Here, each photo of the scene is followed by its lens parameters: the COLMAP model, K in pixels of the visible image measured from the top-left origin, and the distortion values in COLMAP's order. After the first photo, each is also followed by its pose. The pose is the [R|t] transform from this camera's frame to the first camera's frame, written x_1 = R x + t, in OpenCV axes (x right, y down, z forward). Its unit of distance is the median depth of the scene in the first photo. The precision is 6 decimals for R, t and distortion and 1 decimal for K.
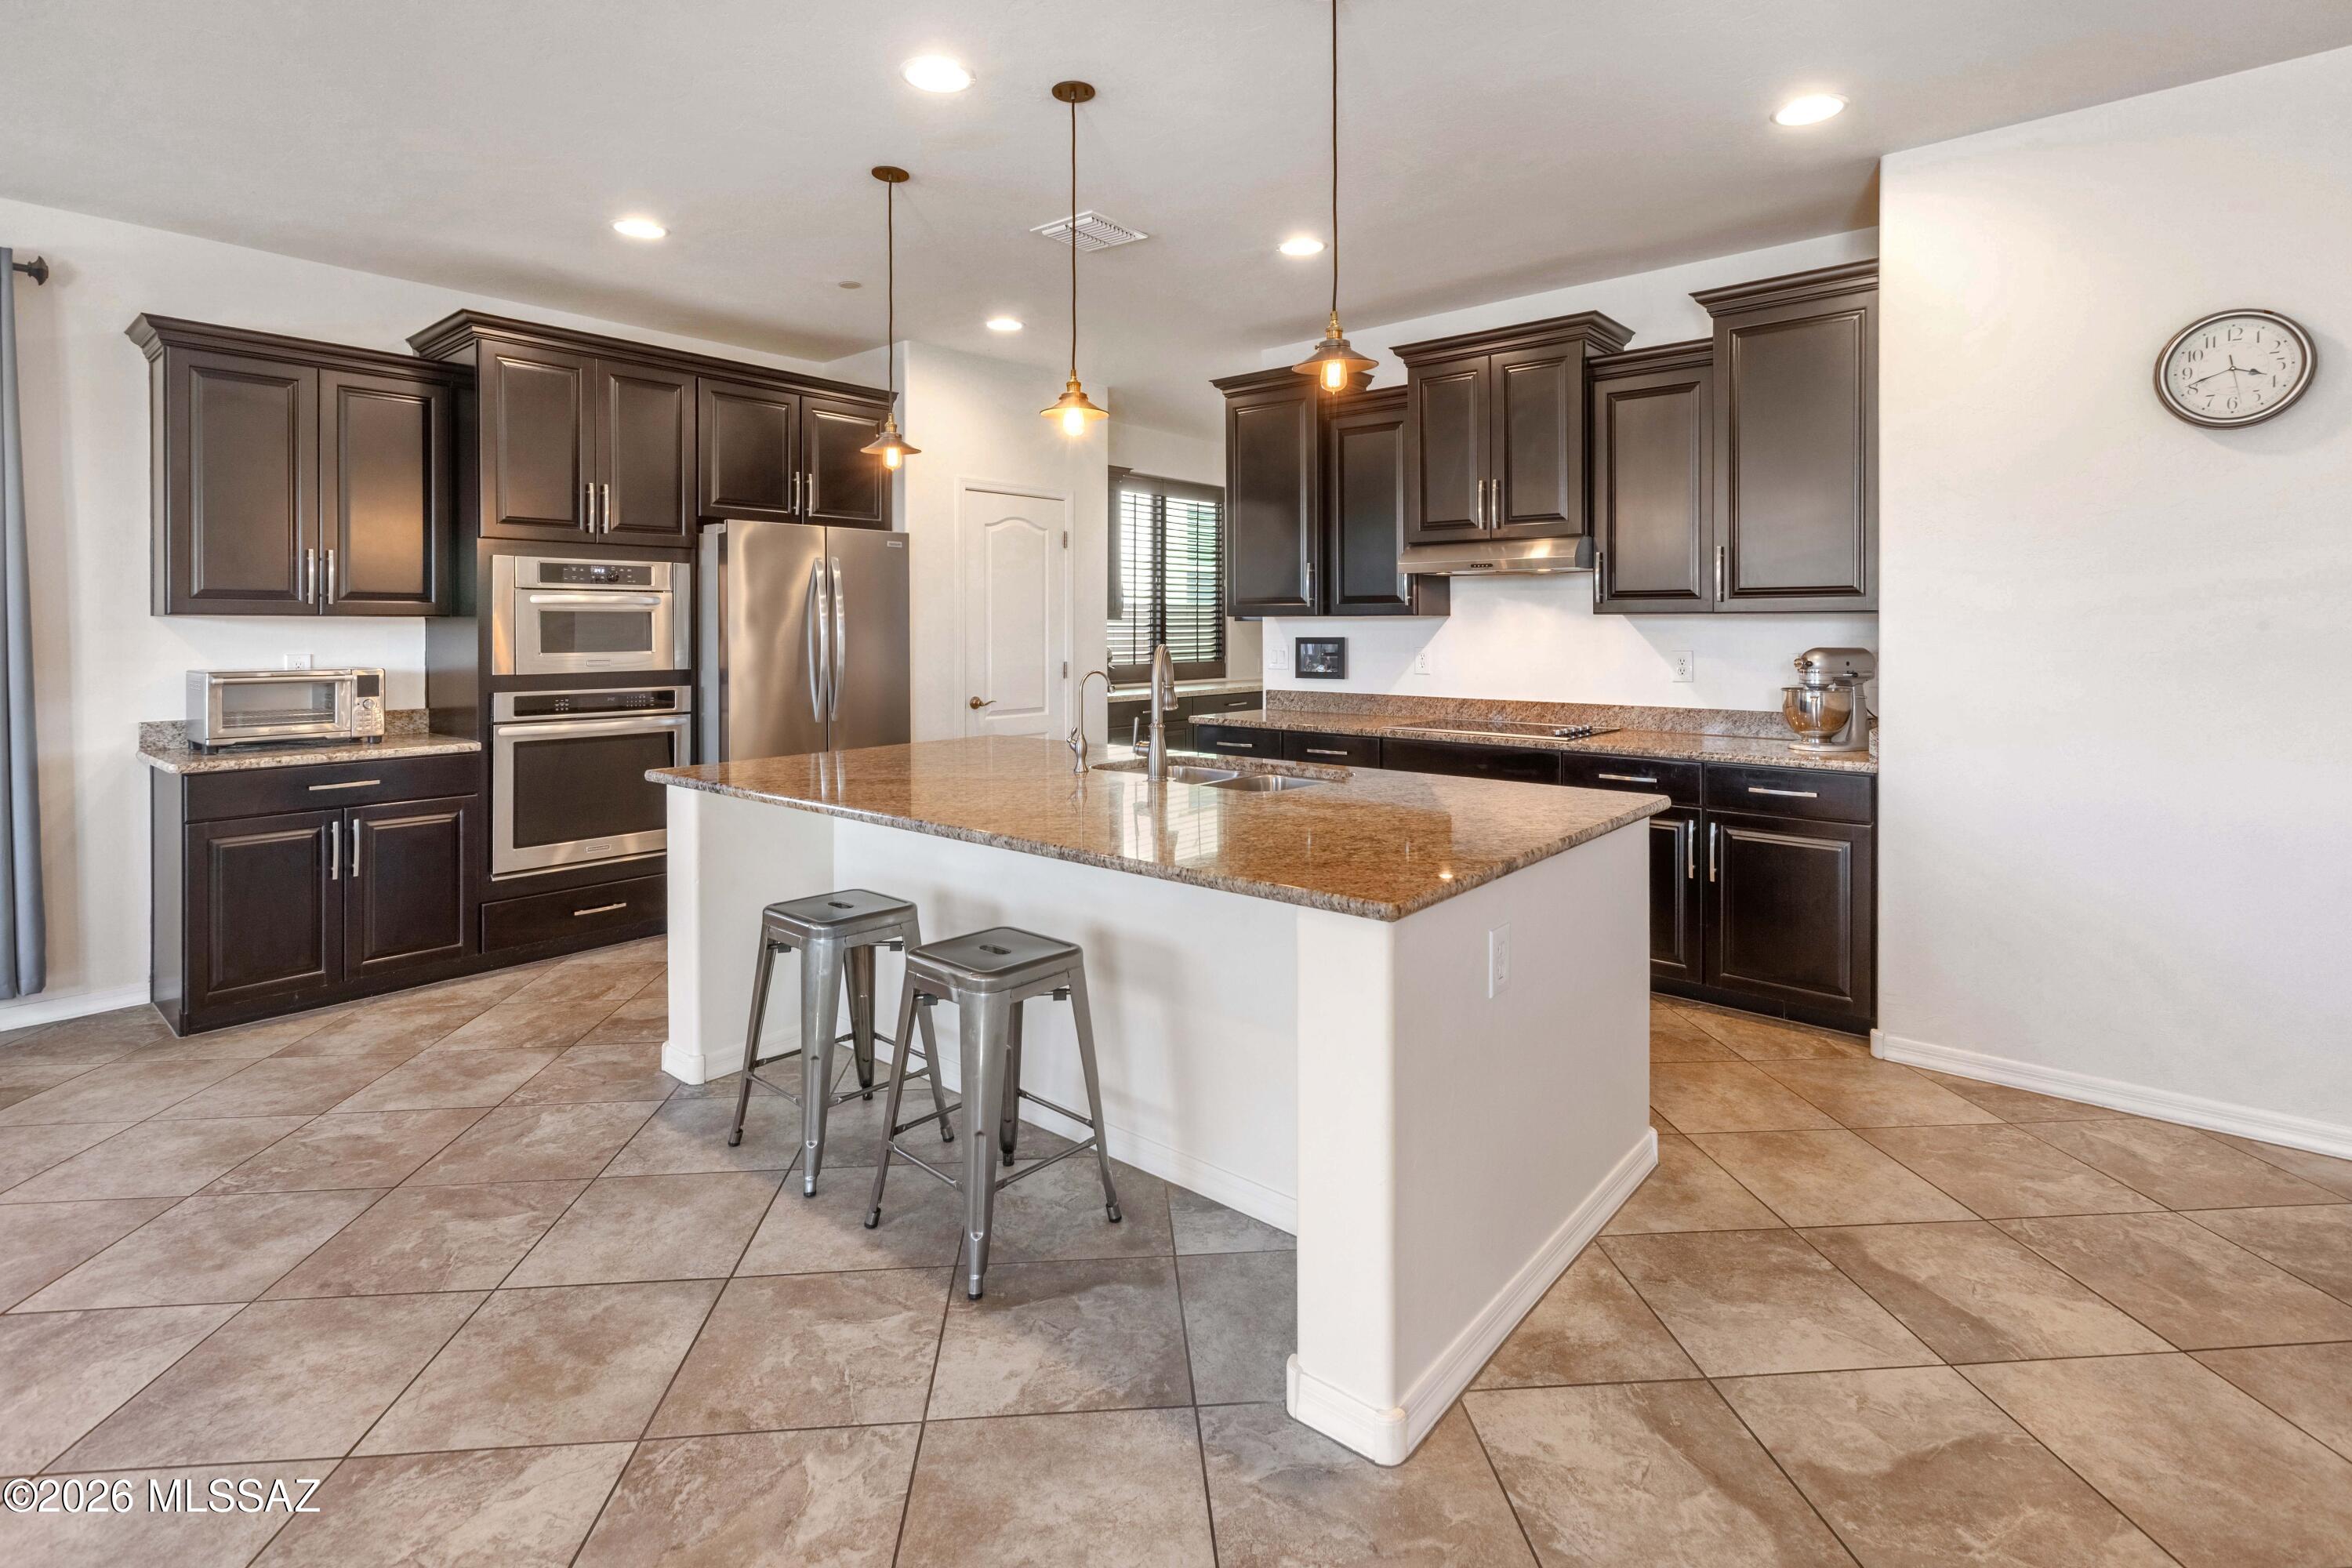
lens RADIAL K [[1134.0, 0, 1151.6], [0, 1134.0, 614.3], [0, 0, 1]] dist [0.008981, -0.002040]
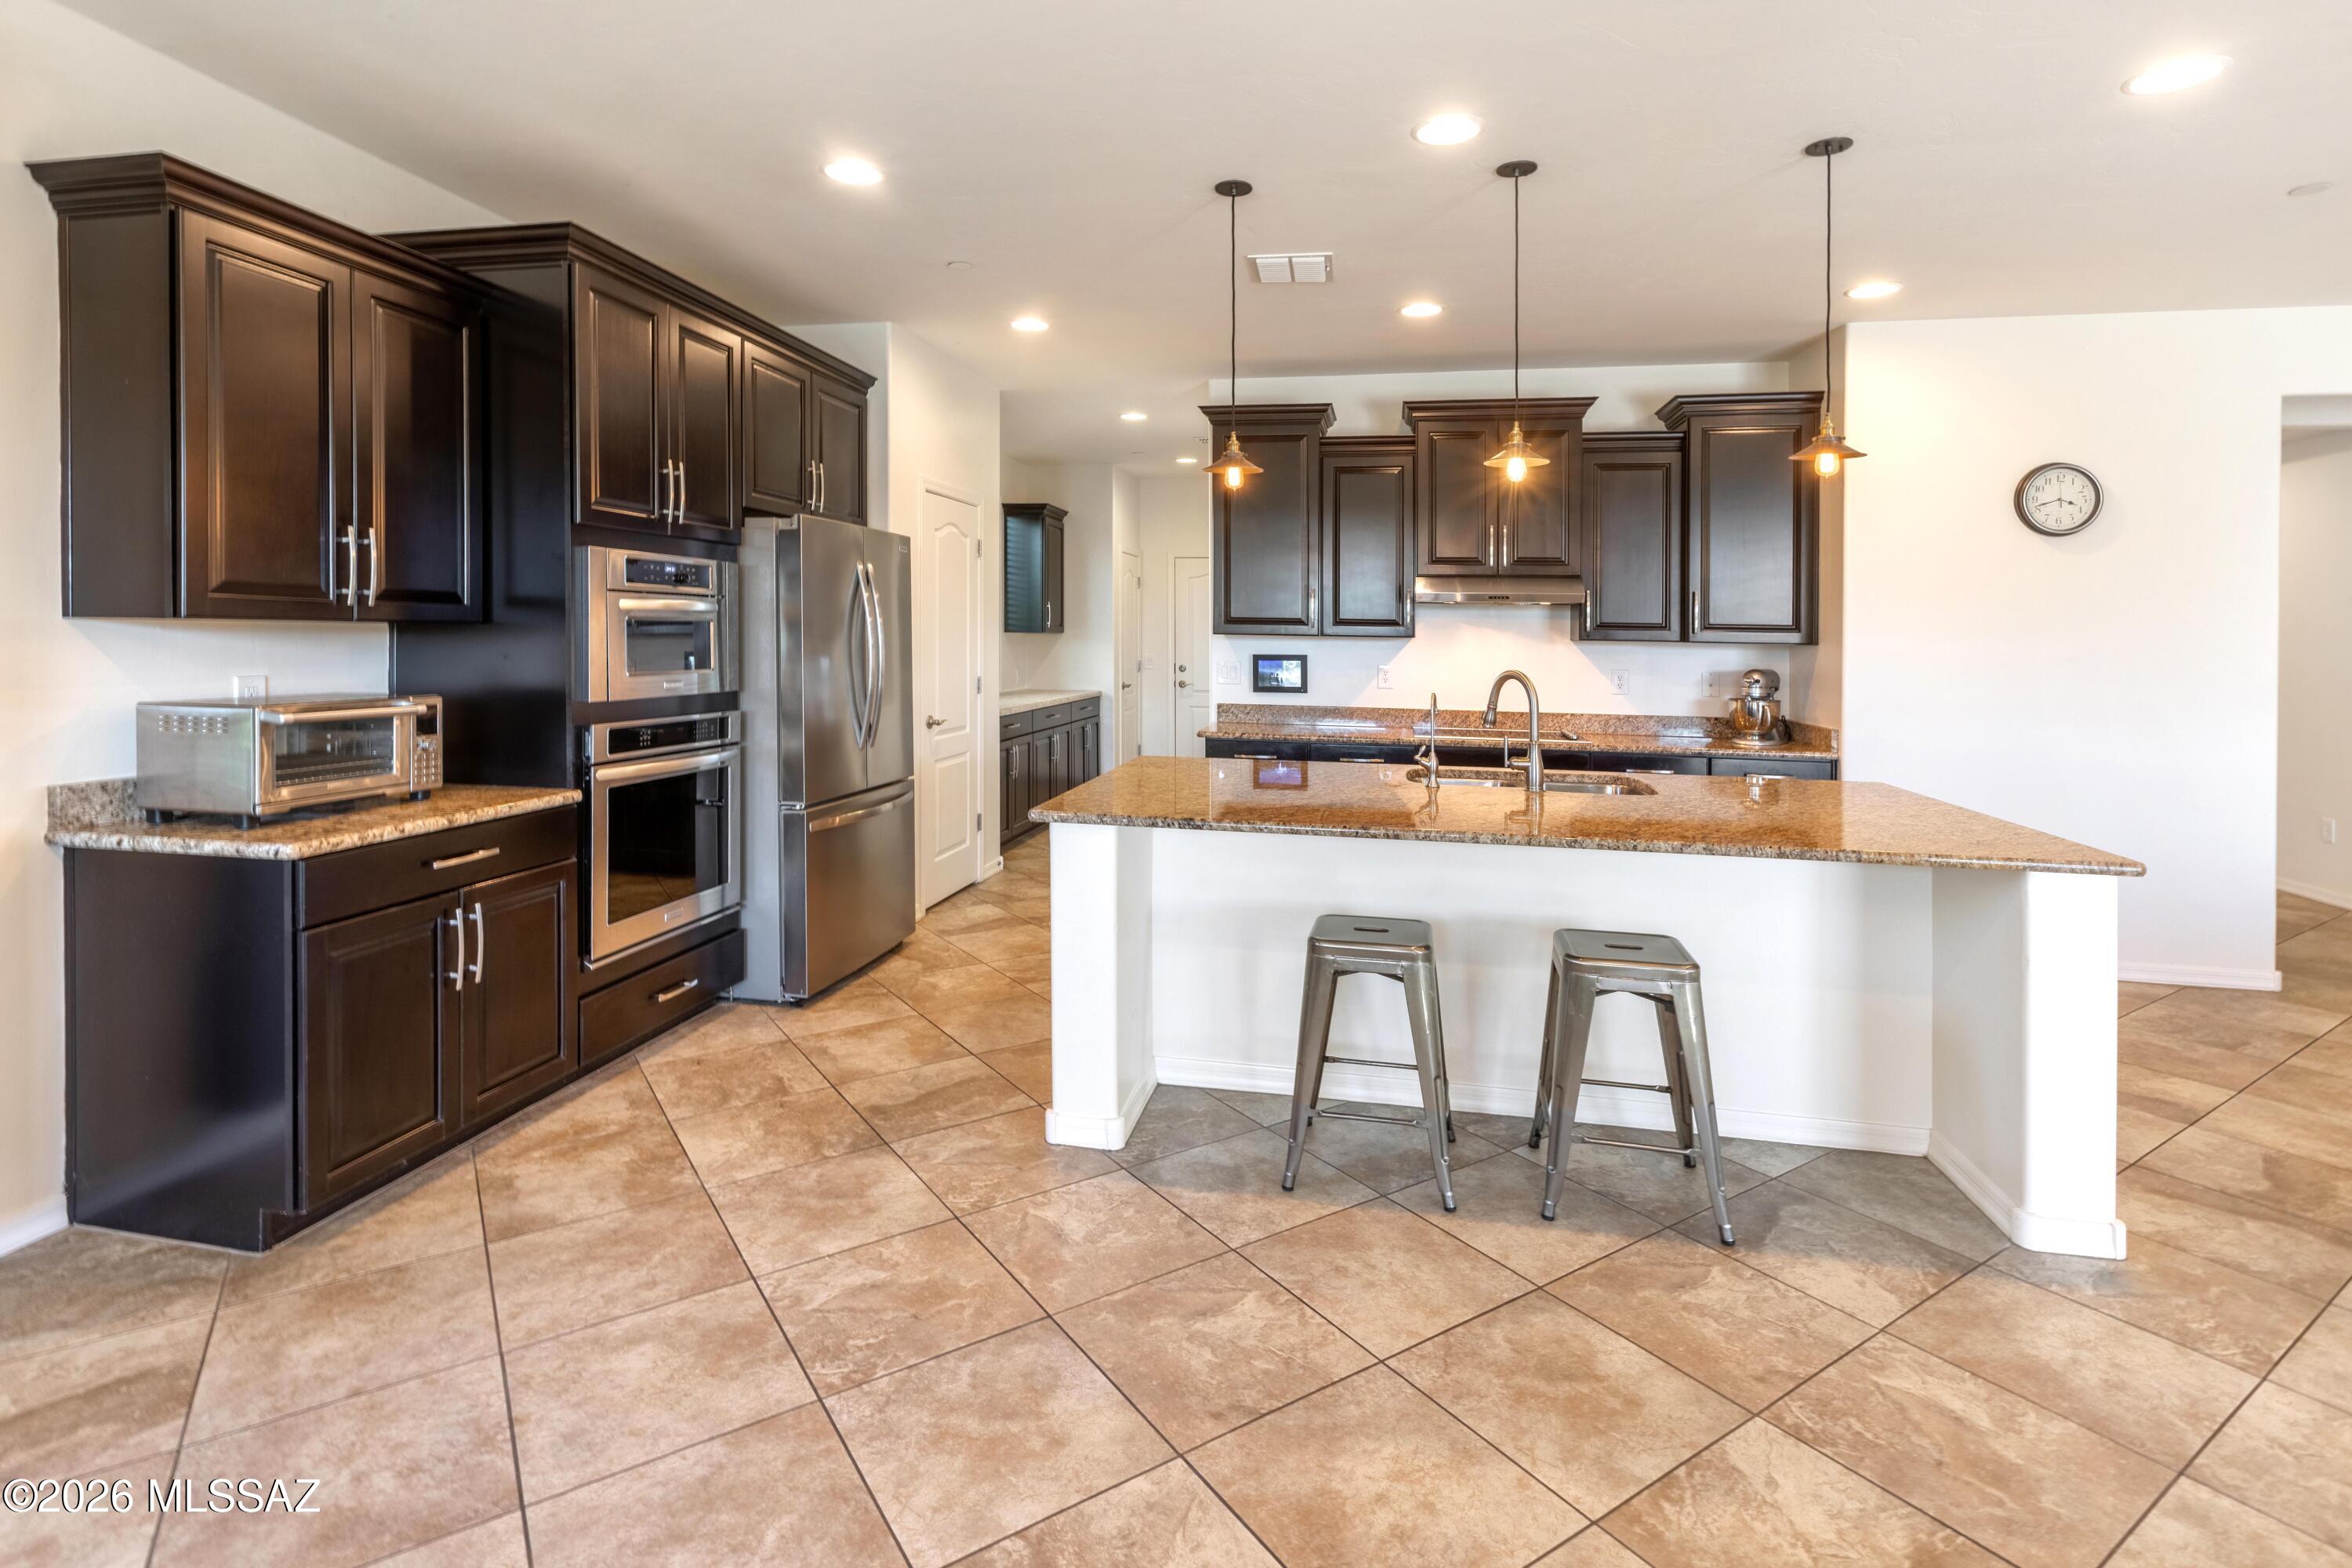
lens RADIAL K [[1134.0, 0, 1193.1], [0, 1134.0, 616.9], [0, 0, 1]] dist [0.008981, -0.002040]
pose [[0.872659, 0.022716, 0.487802, -0.665596], [-0.021366, 0.999737, -0.008333, -0.007318], [-0.487863, -0.003151, 0.872914, 0.143240]]
